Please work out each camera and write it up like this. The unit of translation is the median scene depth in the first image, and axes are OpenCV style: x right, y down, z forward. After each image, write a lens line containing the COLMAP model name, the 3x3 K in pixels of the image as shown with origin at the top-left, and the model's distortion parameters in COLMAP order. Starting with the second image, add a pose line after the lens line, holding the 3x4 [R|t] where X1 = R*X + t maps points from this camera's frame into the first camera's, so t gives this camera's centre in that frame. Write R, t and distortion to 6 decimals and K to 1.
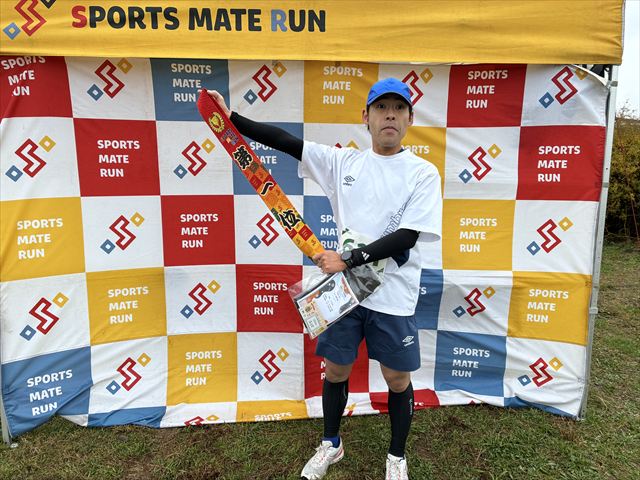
lens RADIAL K [[482.5, 0, 320.3], [0, 482.5, 235.5], [0, 0, 1]] dist [0.040076, -0.027077]
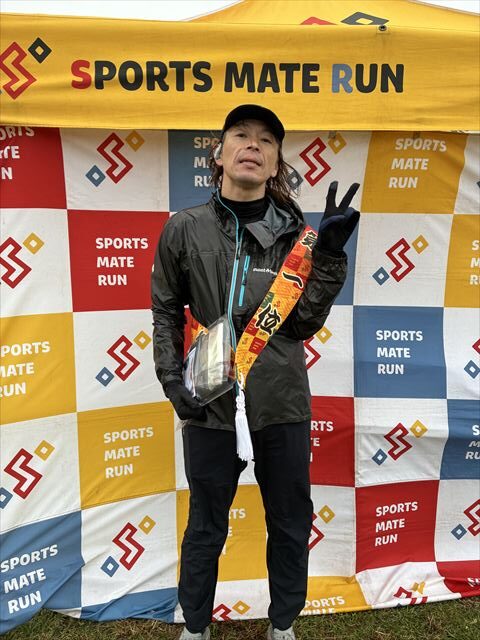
lens RADIAL K [[485.5, 0, 244.4], [0, 485.5, 307.3], [0, 0, 1]] dist [0.034779, -0.001427]
pose [[0.999981, -0.005968, -0.001568, -0.222169], [0.005905, 0.999280, -0.037482, -0.056811], [0.001790, 0.037472, 0.999296, 0.238663]]
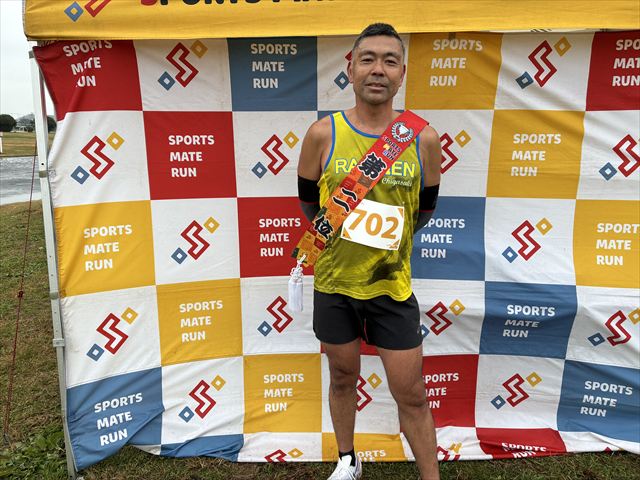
lens RADIAL K [[482.5, 0, 317.5], [0, 482.5, 230.6], [0, 0, 1]] dist [0.040076, -0.027077]
pose [[0.994190, 0.004126, -0.107560, -0.094635], [-0.001869, 0.999776, 0.021069, -0.043026], [0.107623, -0.020746, 0.993975, 0.153402]]
